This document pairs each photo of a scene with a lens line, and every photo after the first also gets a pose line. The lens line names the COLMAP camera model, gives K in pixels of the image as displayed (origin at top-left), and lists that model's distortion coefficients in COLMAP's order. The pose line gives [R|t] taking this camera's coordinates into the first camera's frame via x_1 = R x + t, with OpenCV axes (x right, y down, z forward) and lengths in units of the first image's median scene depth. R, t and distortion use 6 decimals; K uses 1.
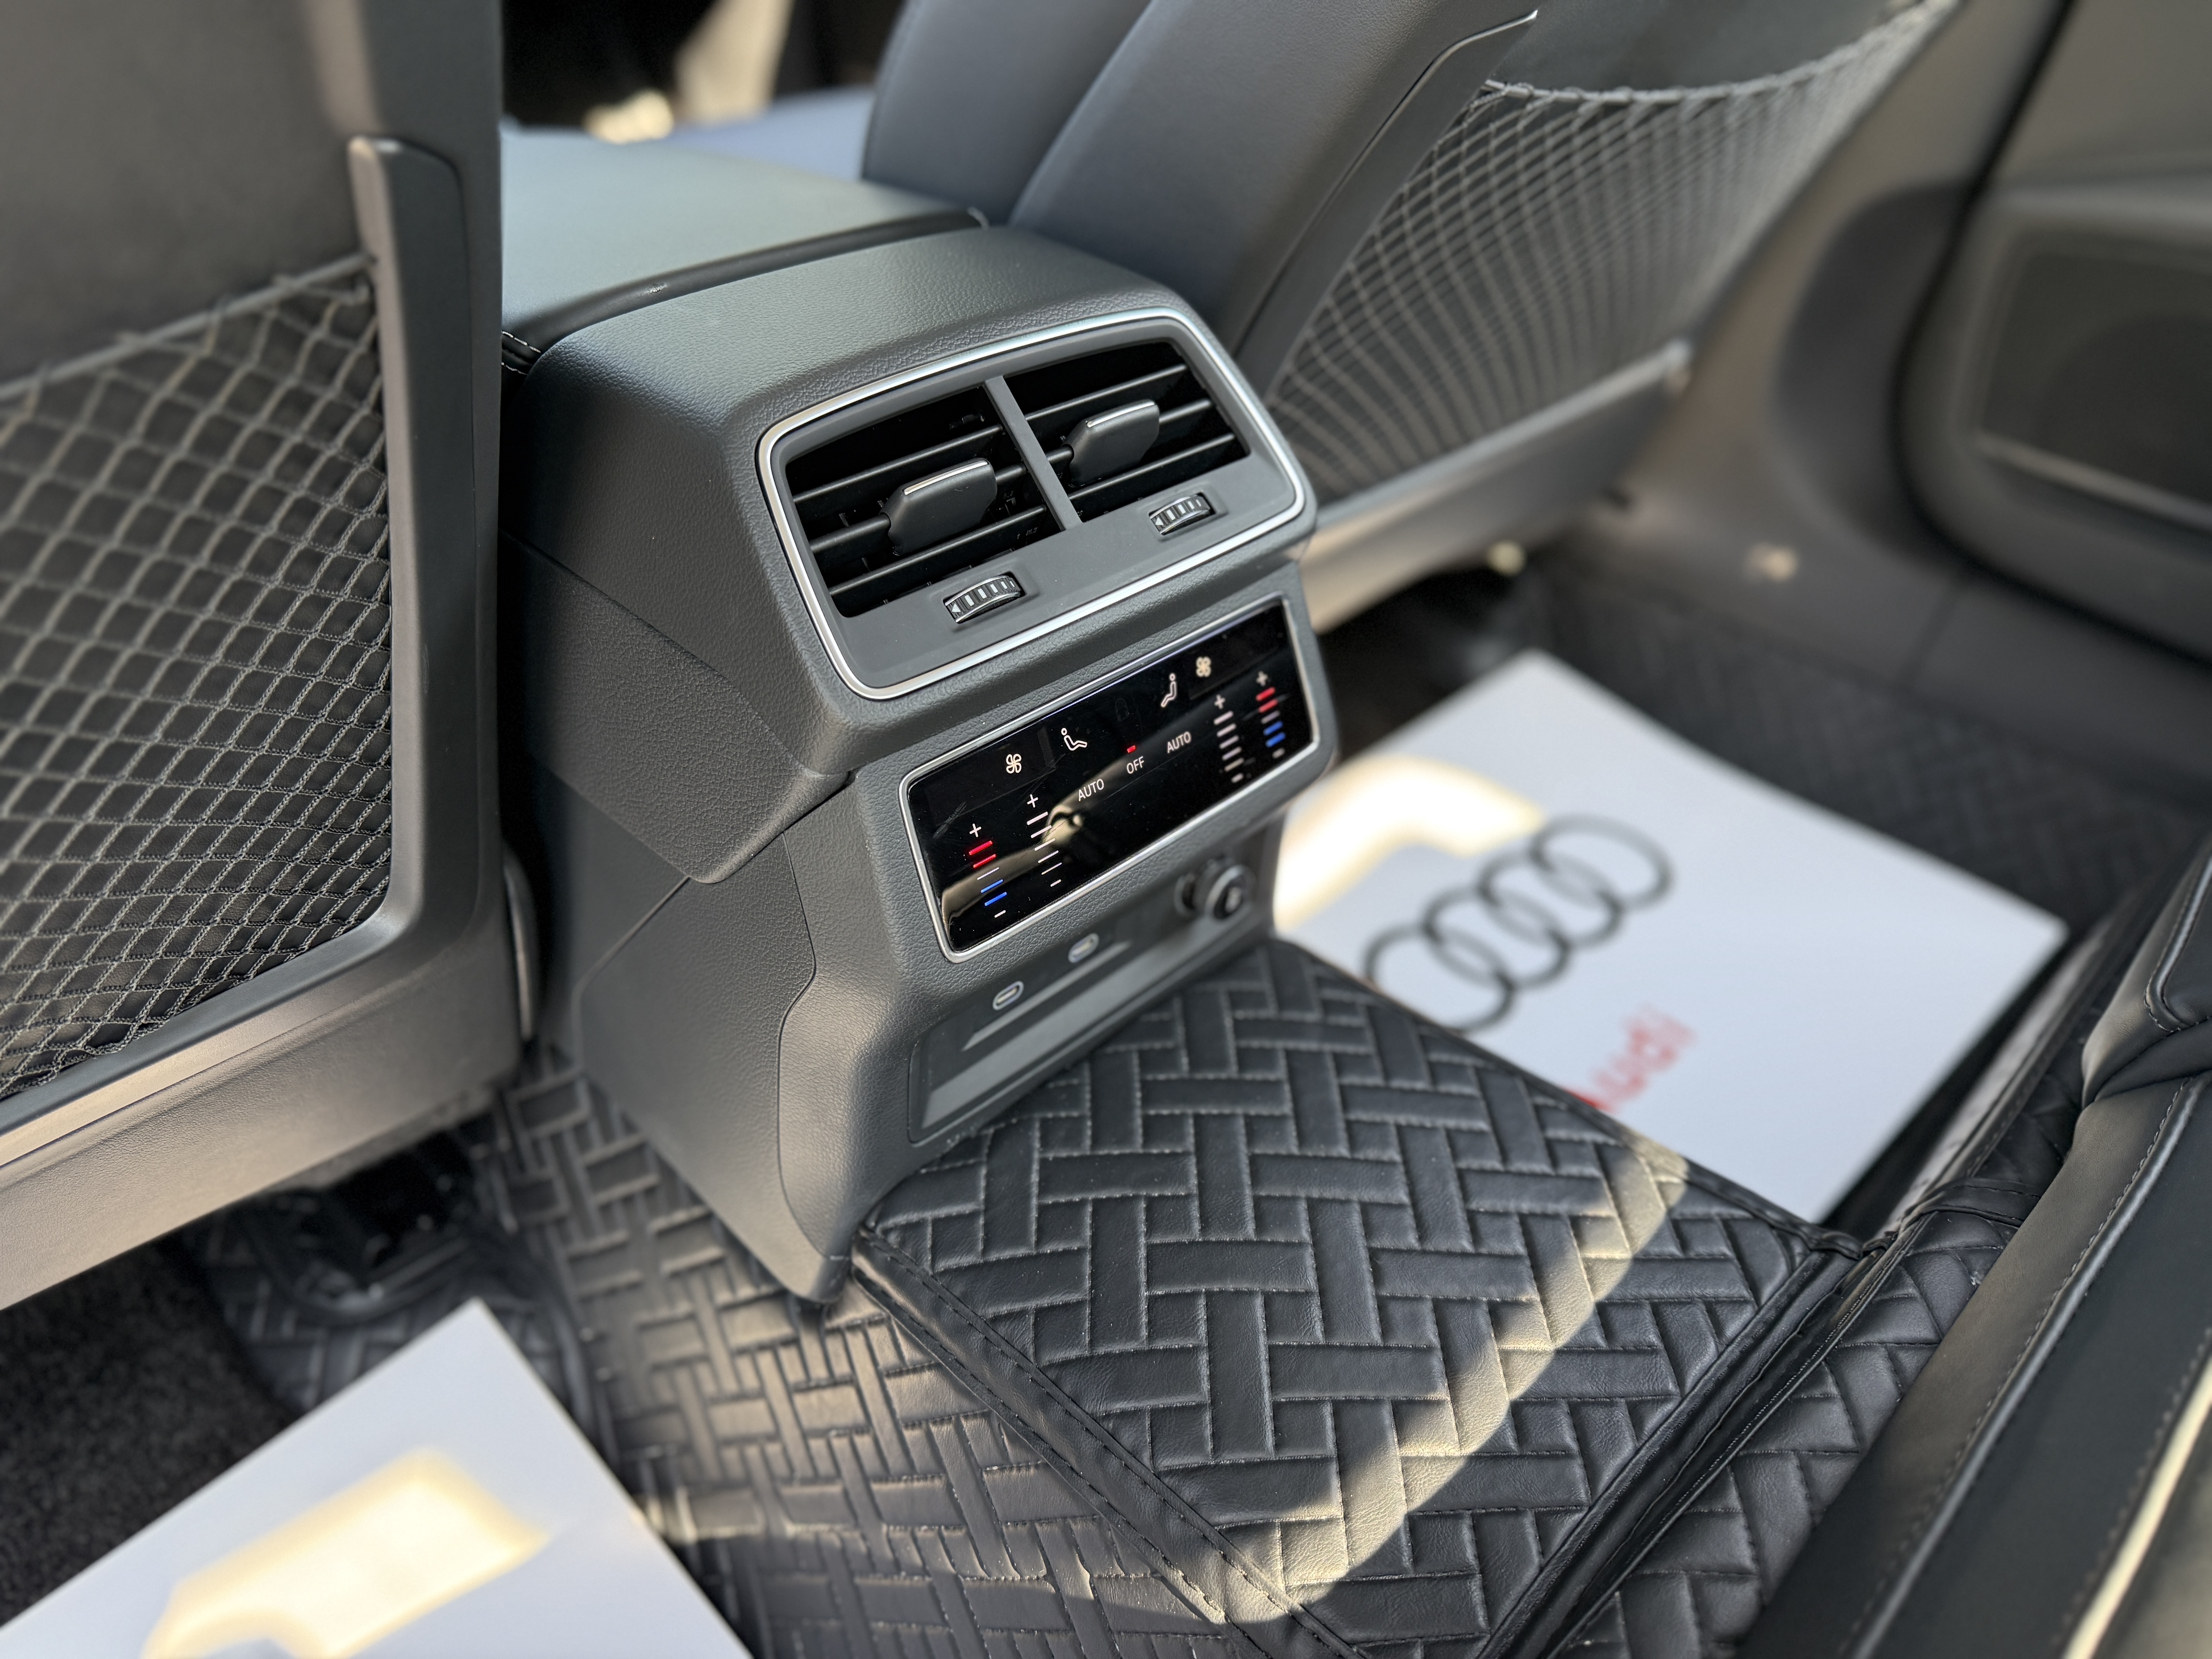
lens RADIAL K [[1566.9, 0, 1106.0], [0, 1566.9, 829.5], [0, 0, 1]] dist [0.031648, -0.054313]
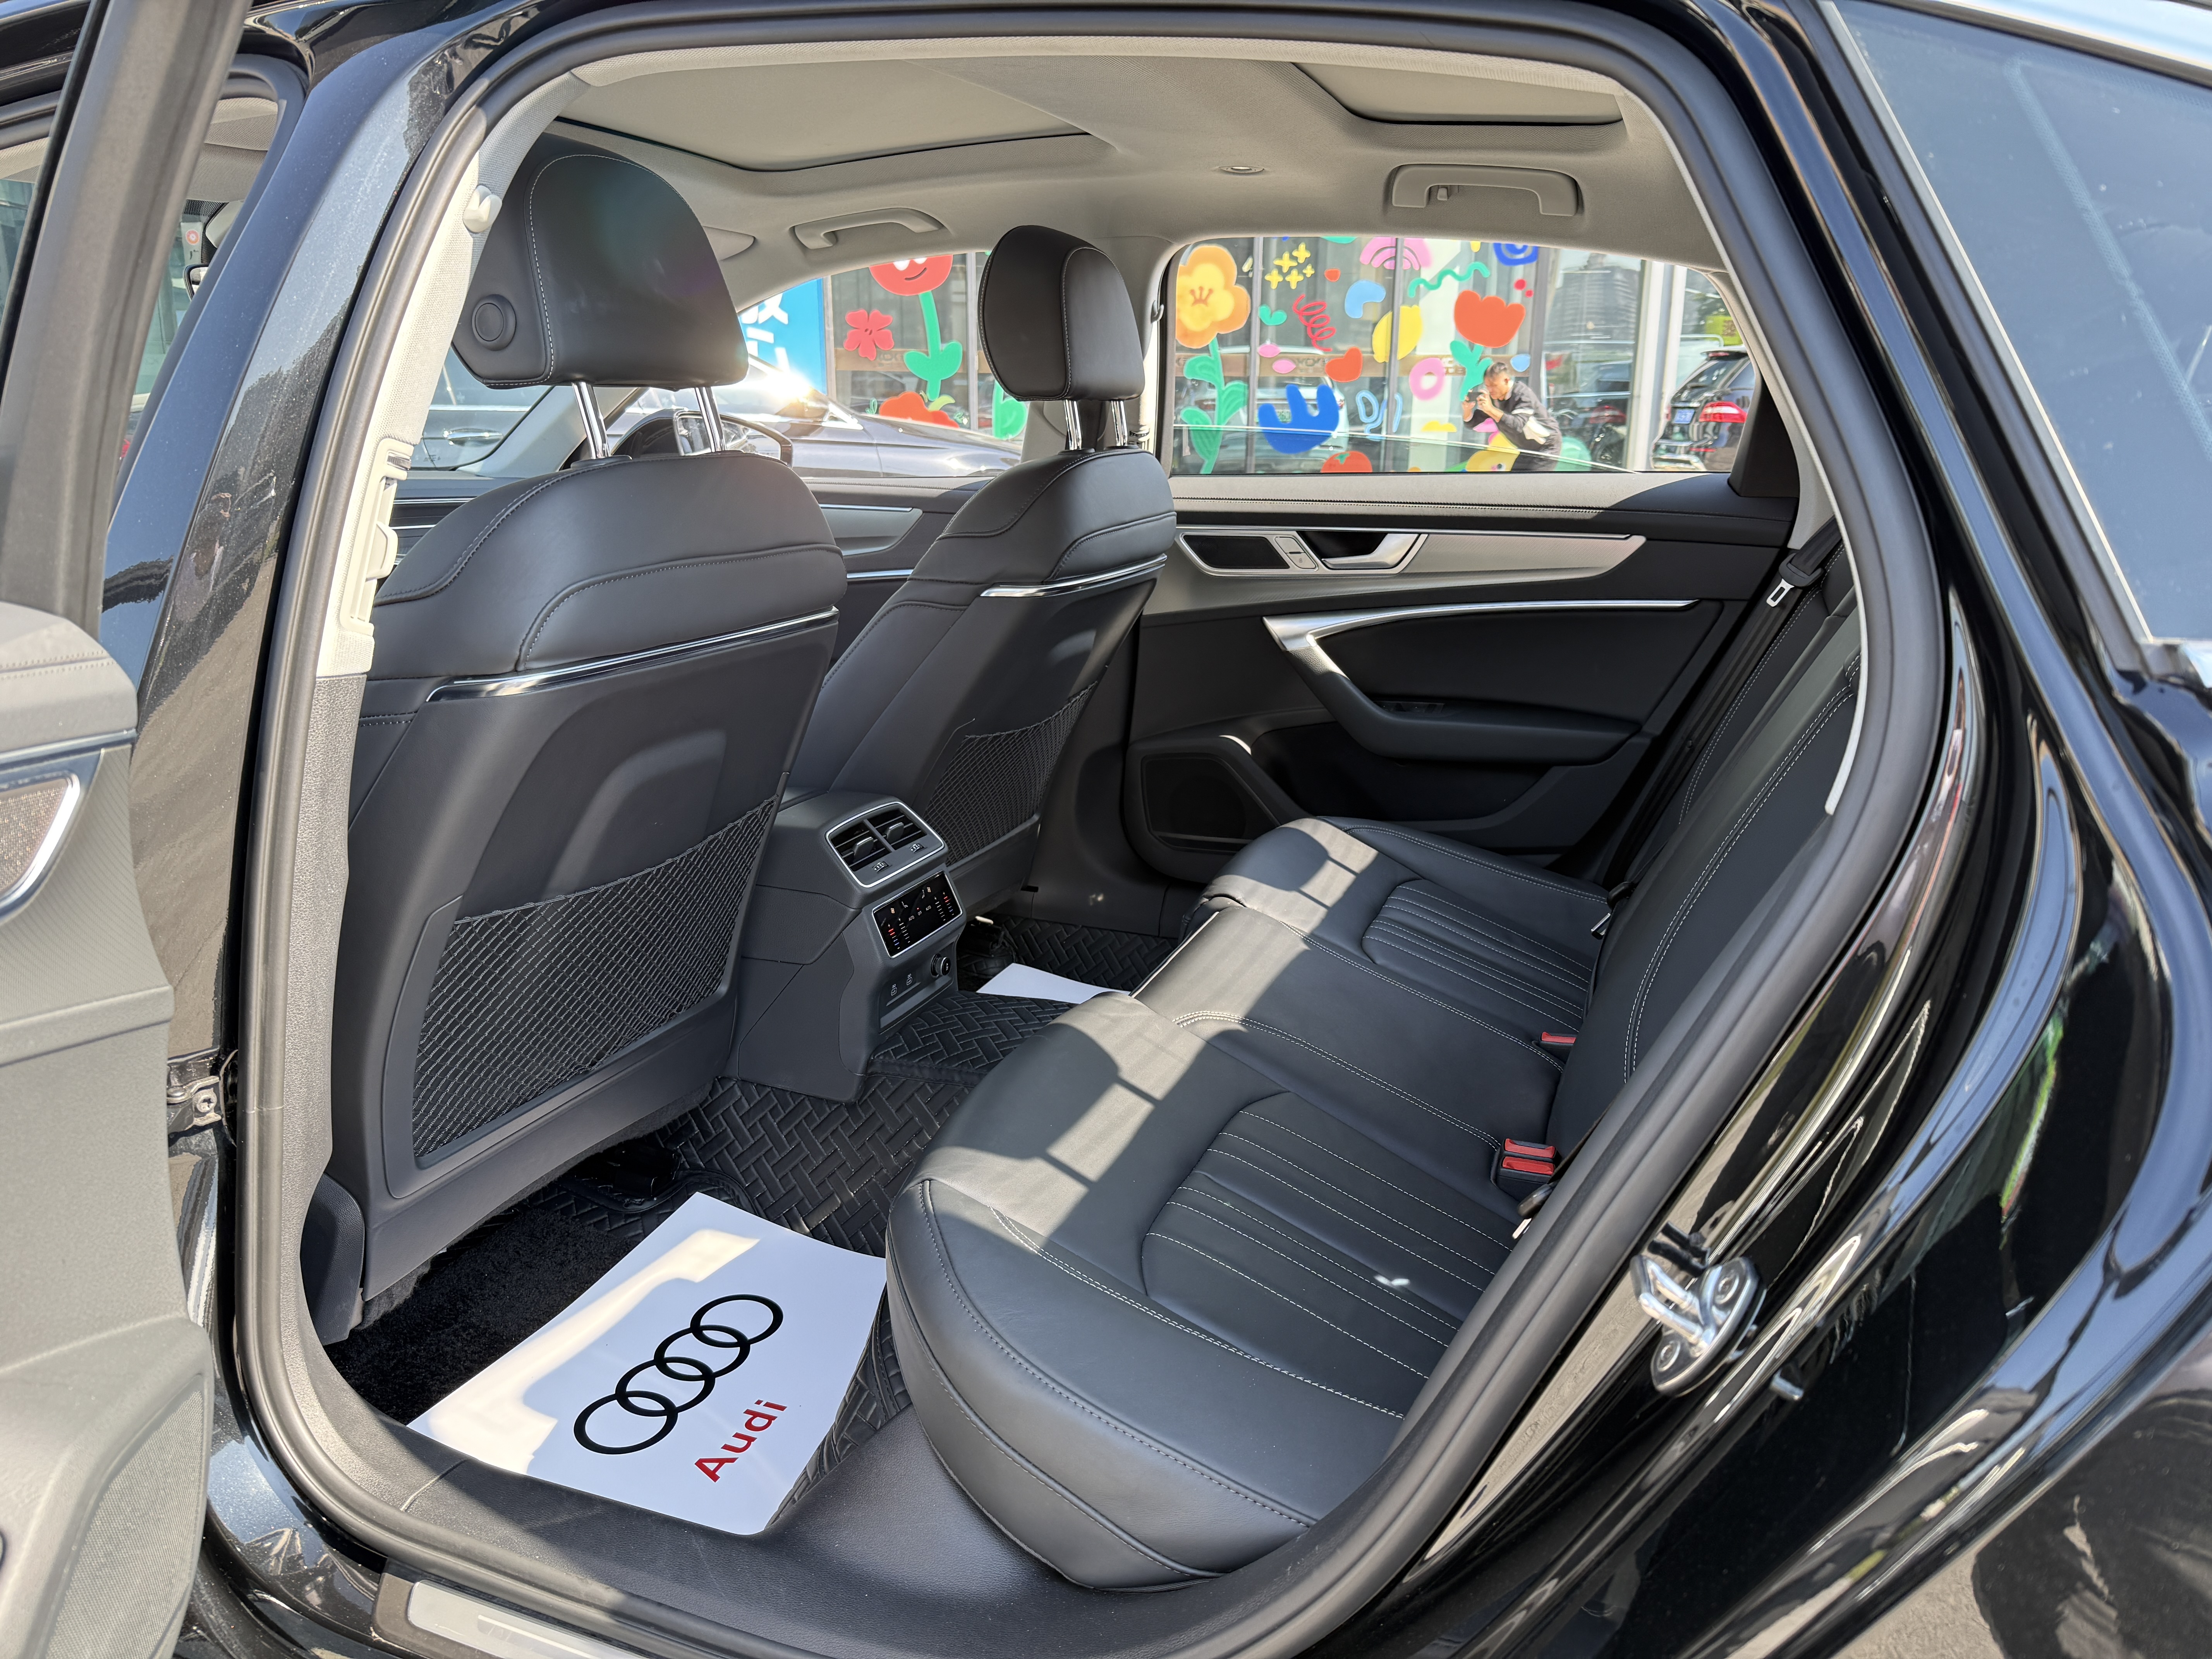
lens RADIAL K [[1566.9, 0, 1106.0], [0, 1566.9, 829.5], [0, 0, 1]] dist [0.031648, -0.054313]
pose [[0.919883, -0.138882, 0.366778, -0.912788], [0.264133, 0.910690, -0.317612, 1.076275], [-0.289911, 0.389044, 0.874412, -2.435310]]
